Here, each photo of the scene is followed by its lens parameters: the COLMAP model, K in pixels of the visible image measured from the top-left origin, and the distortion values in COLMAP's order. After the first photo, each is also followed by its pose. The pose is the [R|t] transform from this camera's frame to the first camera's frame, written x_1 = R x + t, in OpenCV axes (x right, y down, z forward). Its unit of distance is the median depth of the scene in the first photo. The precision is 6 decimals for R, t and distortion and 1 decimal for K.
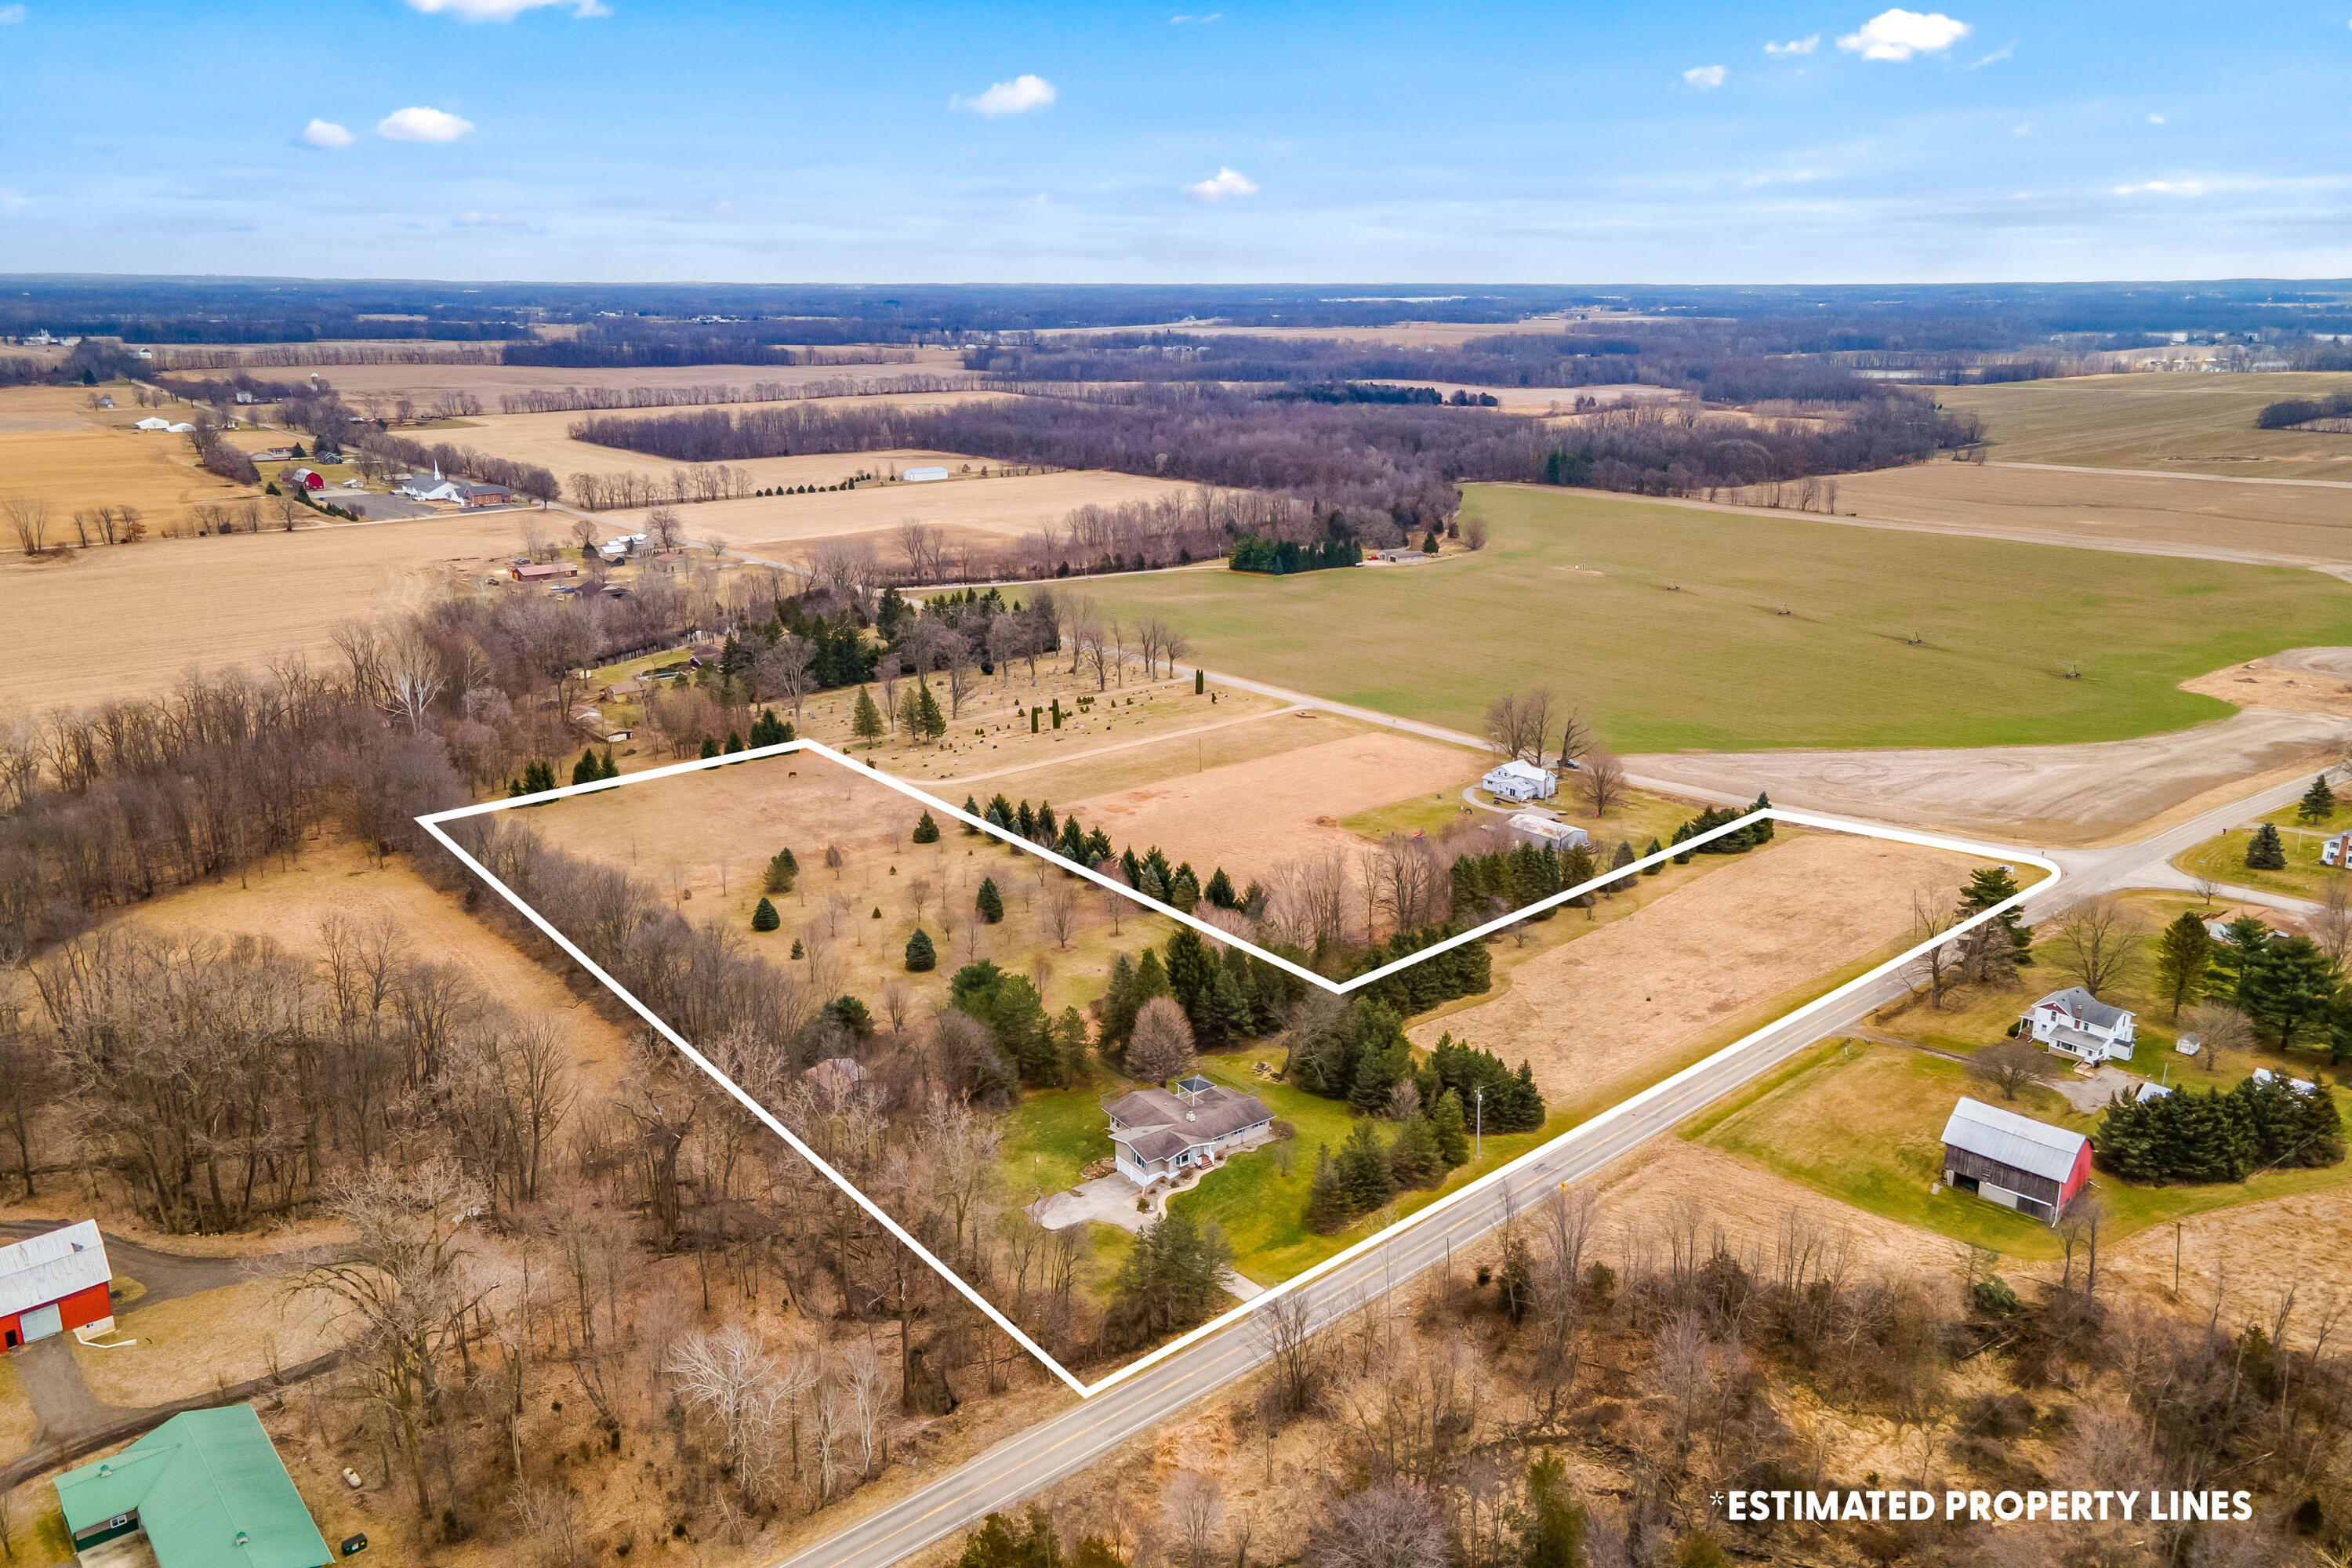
lens RADIAL K [[1687.6, 0, 1168.8], [0, 1687.6, 915.2], [0, 0, 1]] dist [-0.002188, 0.056774]
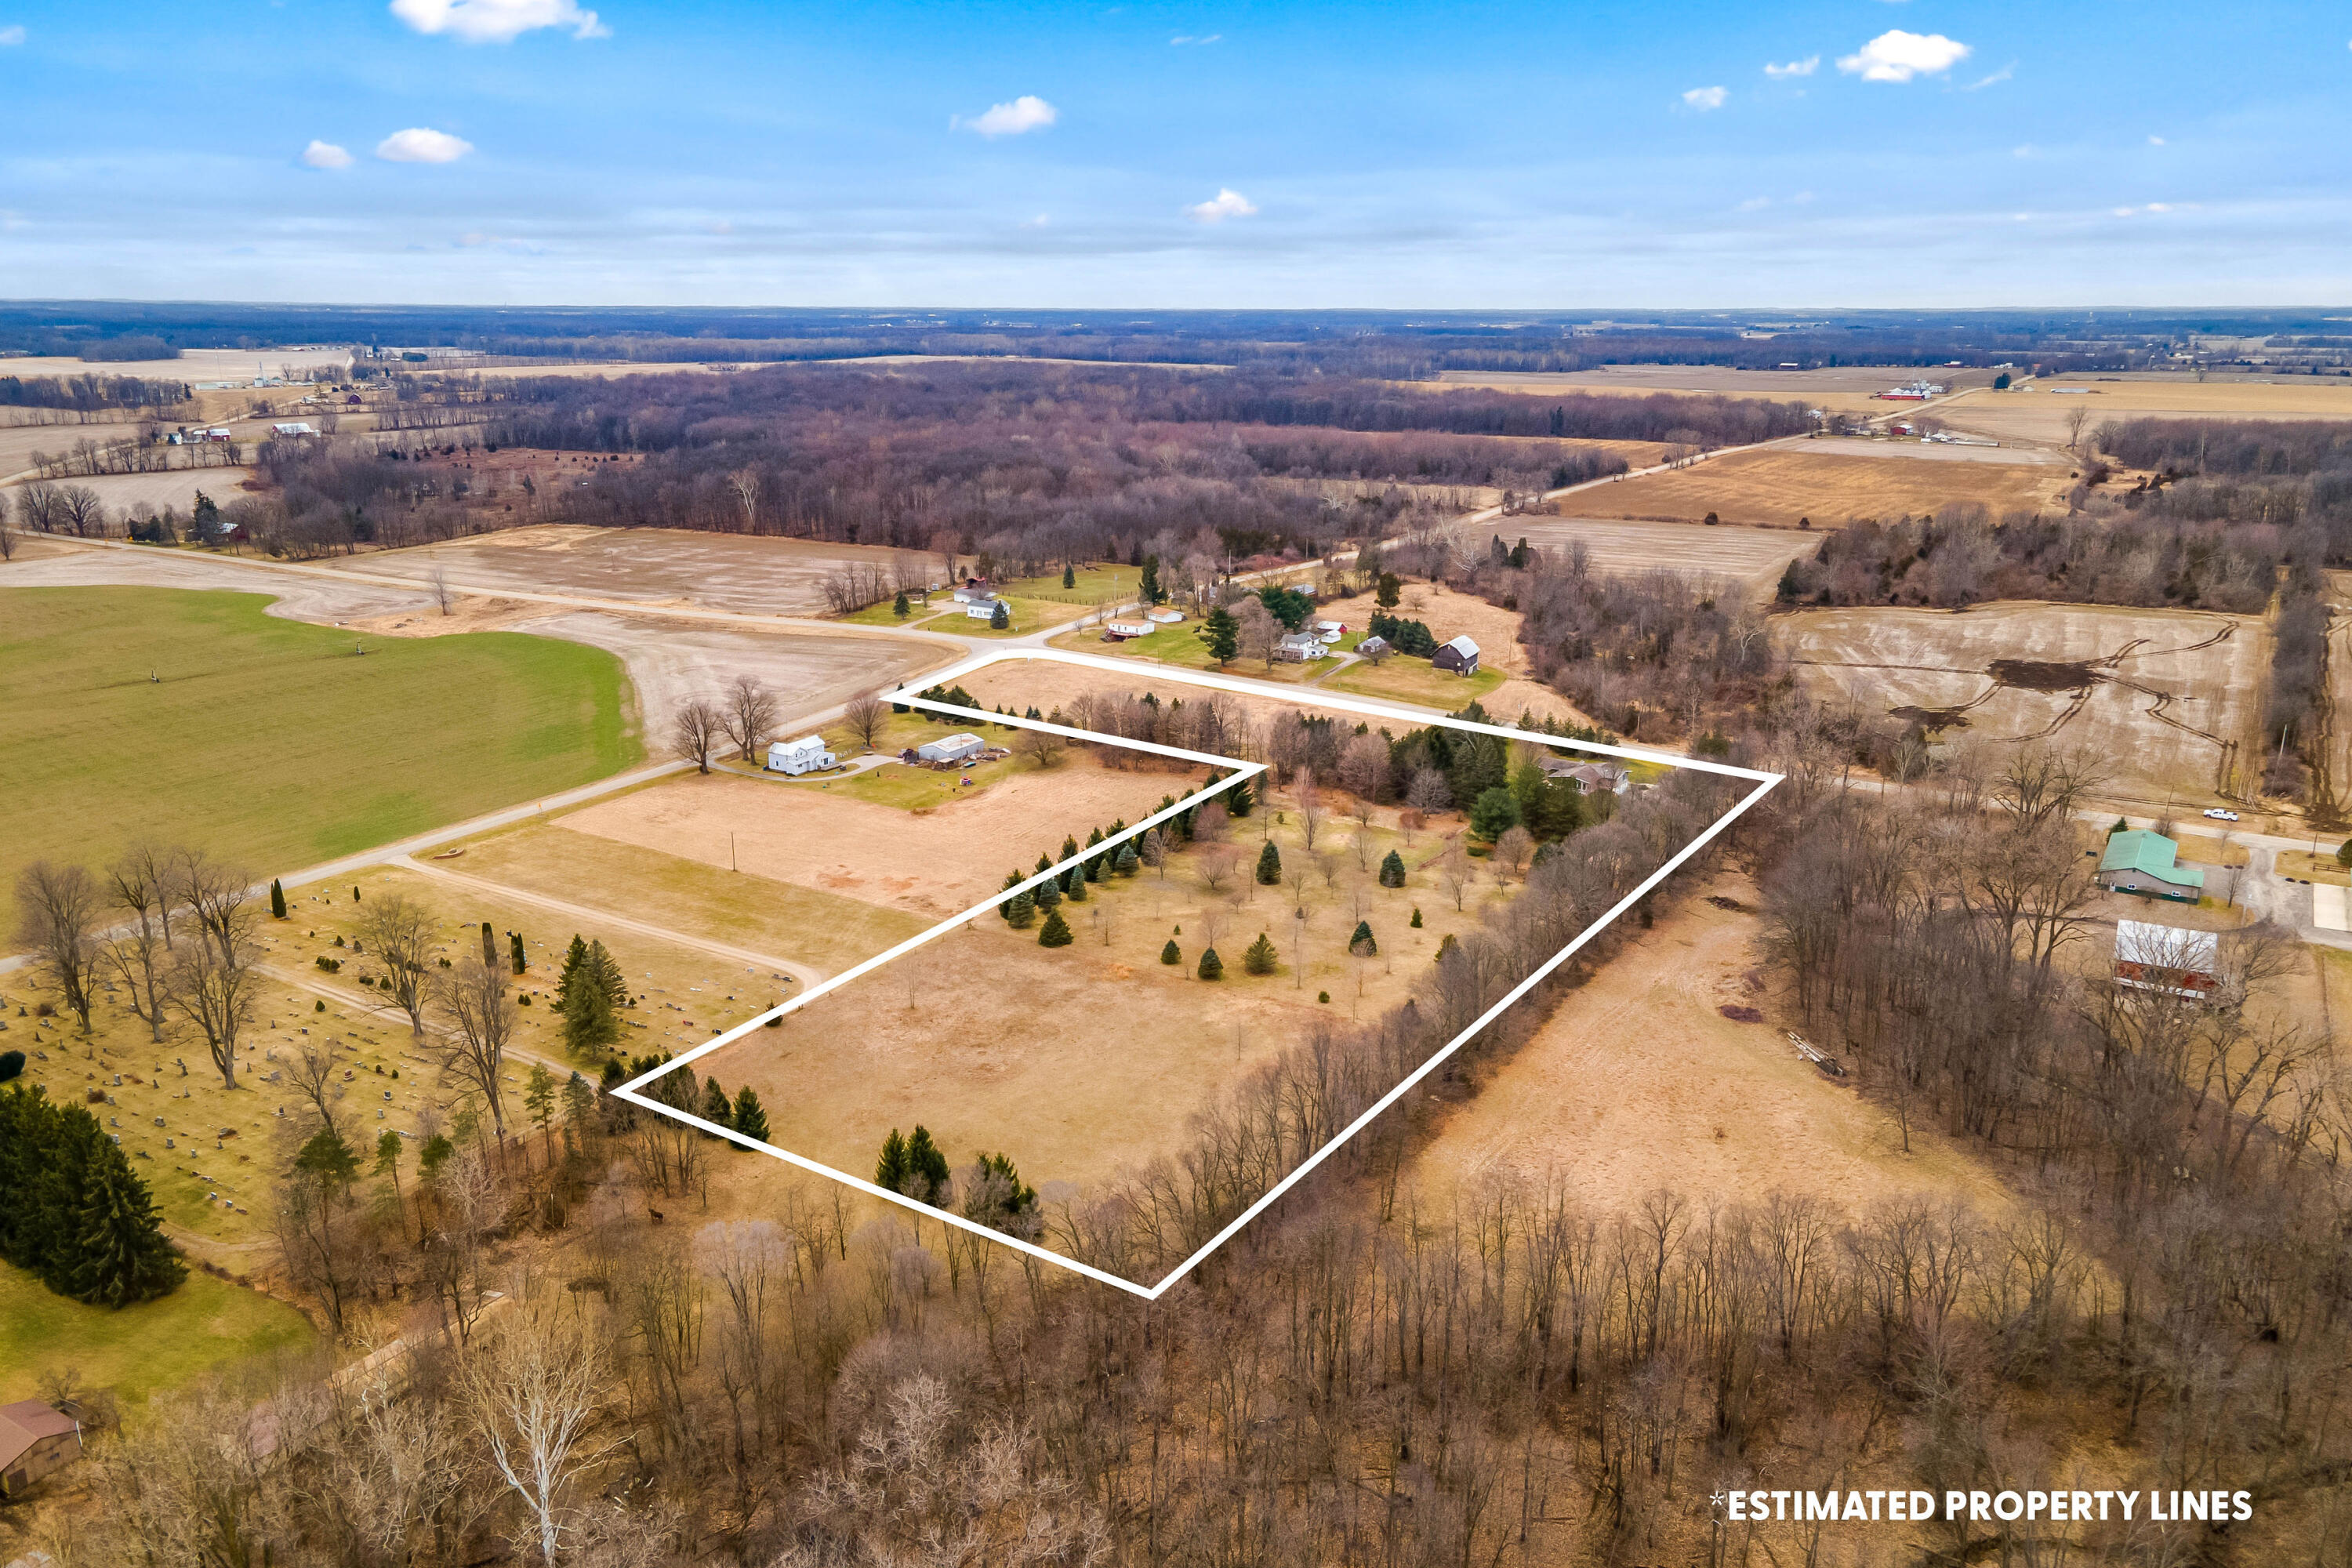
lens RADIAL K [[1737.3, 0, 1167.7], [0, 1737.3, 774.7], [0, 0, 1]] dist [0.006823, 0.064449]
pose [[-0.293060, -0.255250, 0.921392, -0.766864], [0.341321, 0.872271, 0.350204, -0.328912], [-0.893094, 0.417121, -0.168506, 0.862373]]
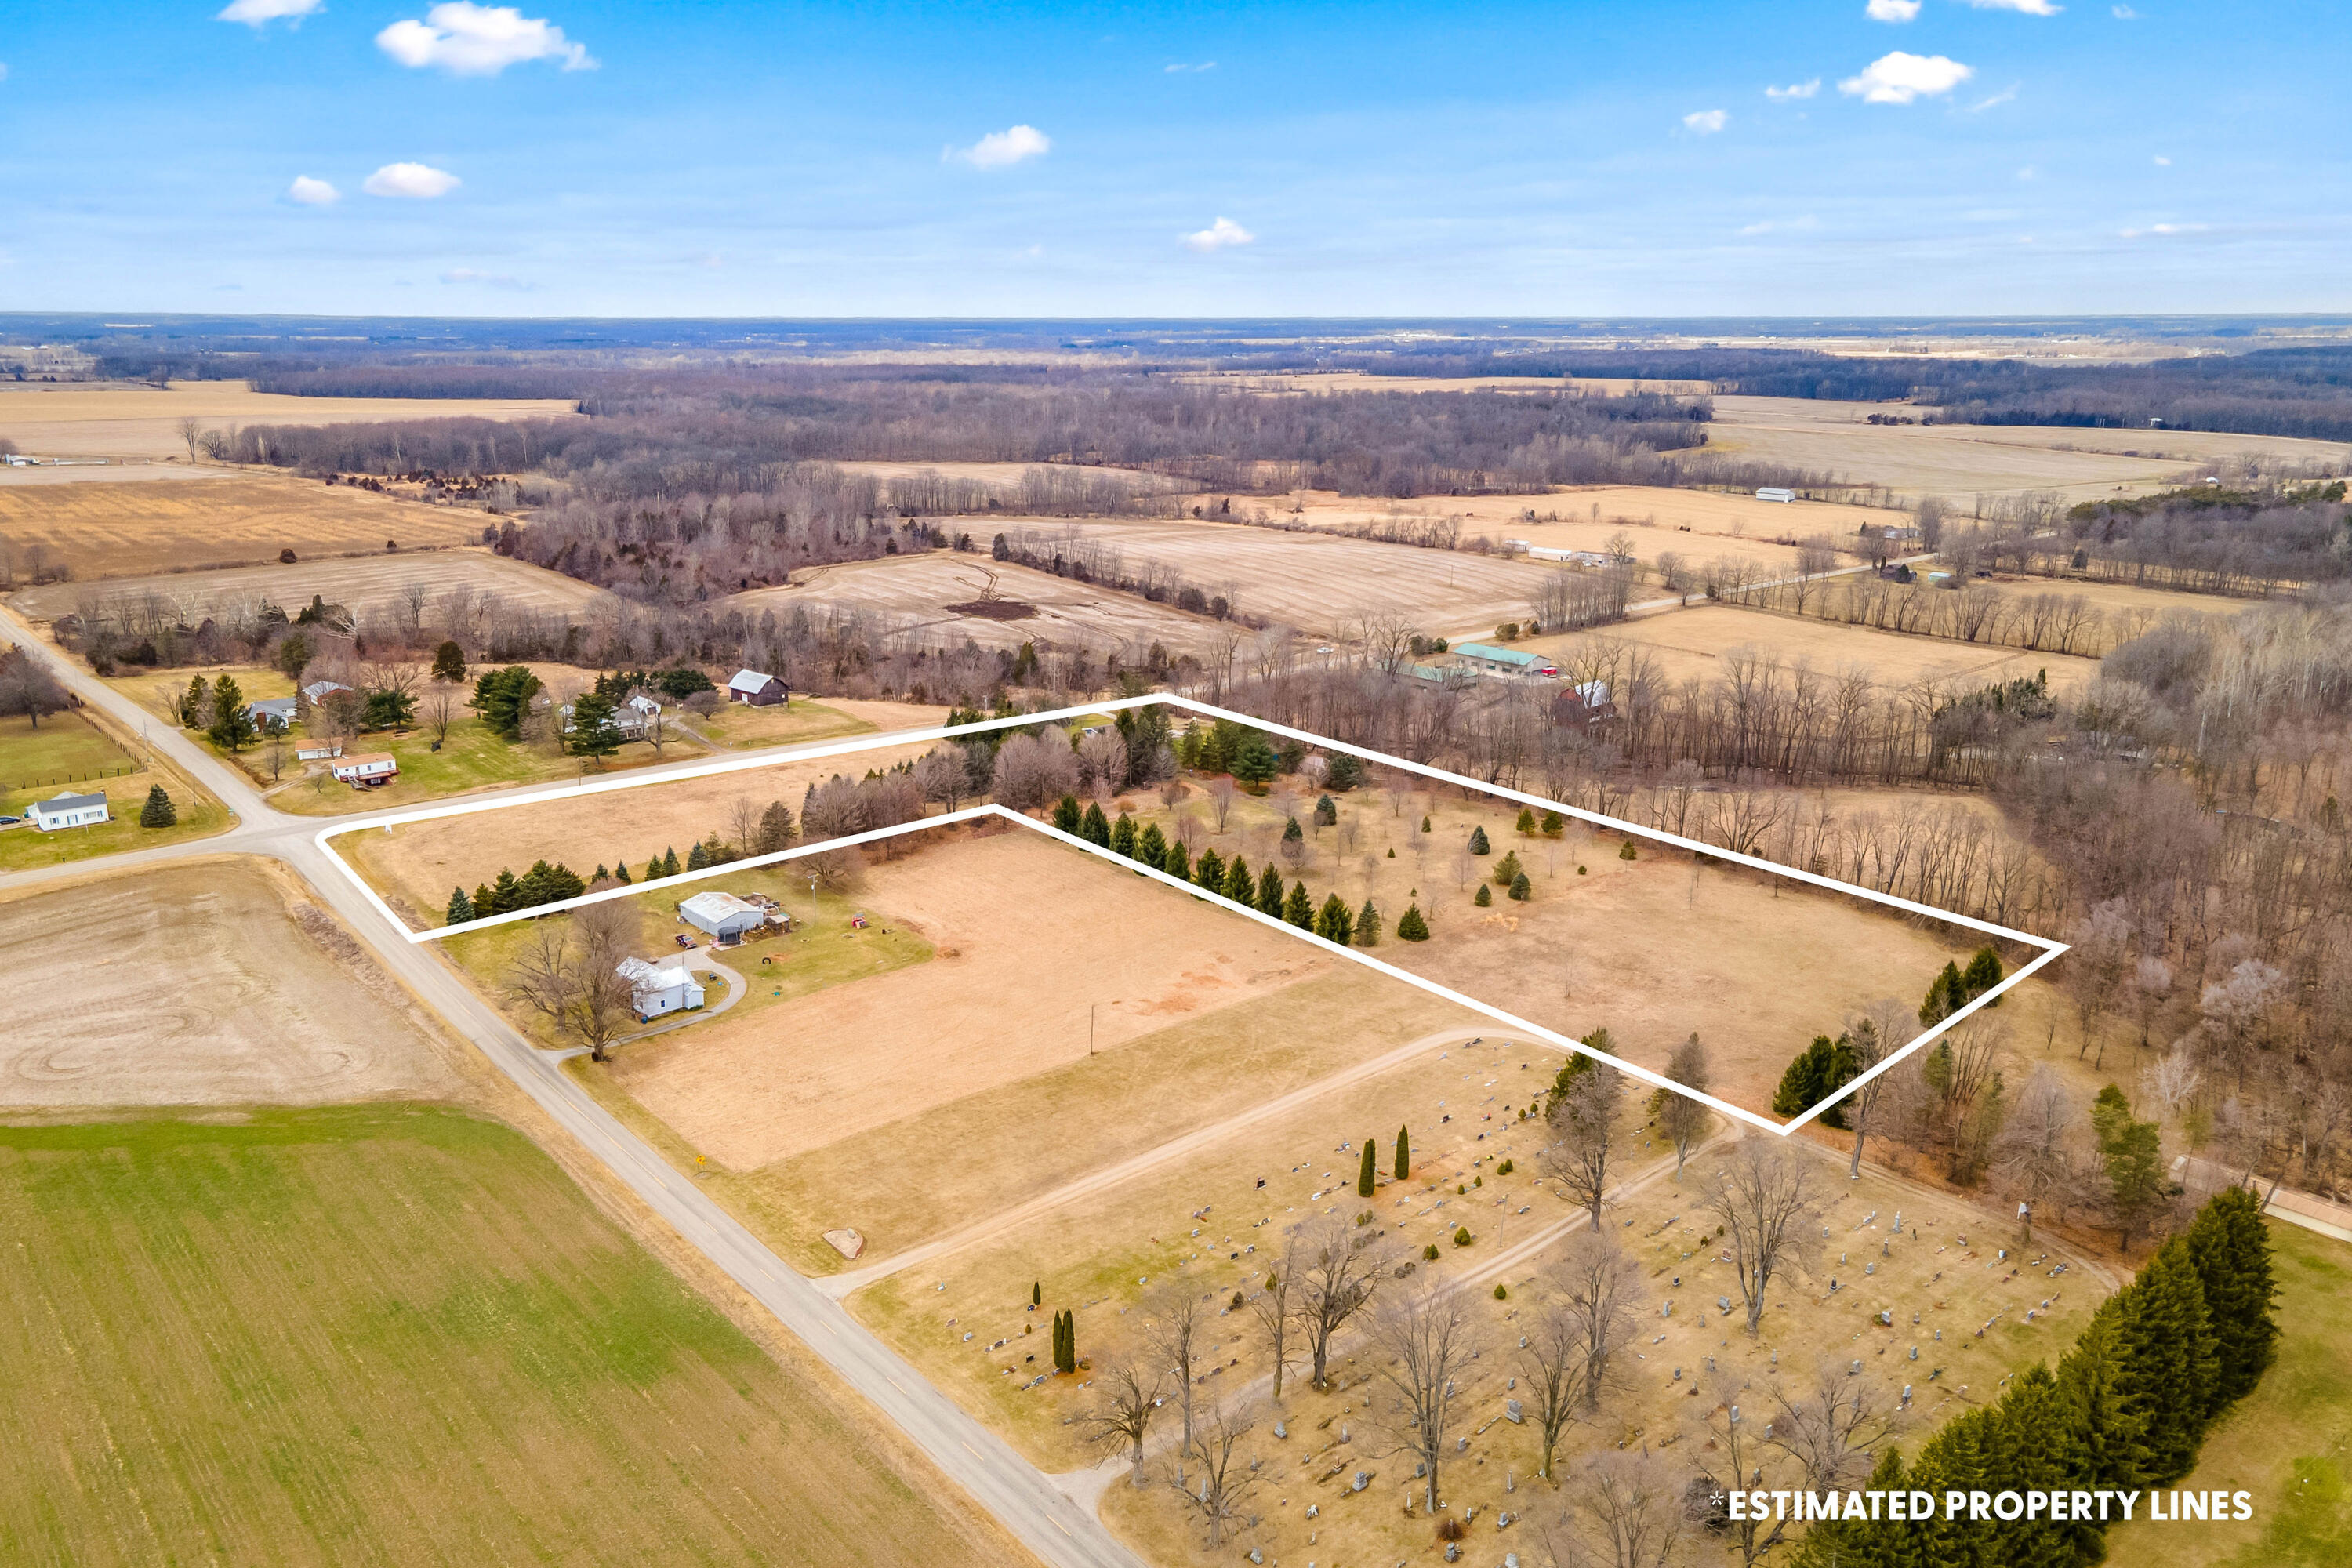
lens RADIAL K [[1737.3, 0, 1167.7], [0, 1737.3, 774.7], [0, 0, 1]] dist [0.006823, 0.064449]
pose [[-0.999825, 0.004708, -0.018127, 0.001053], [-0.006894, 0.807421, 0.589936, -0.525836], [0.017414, 0.589957, -0.807247, 1.367029]]
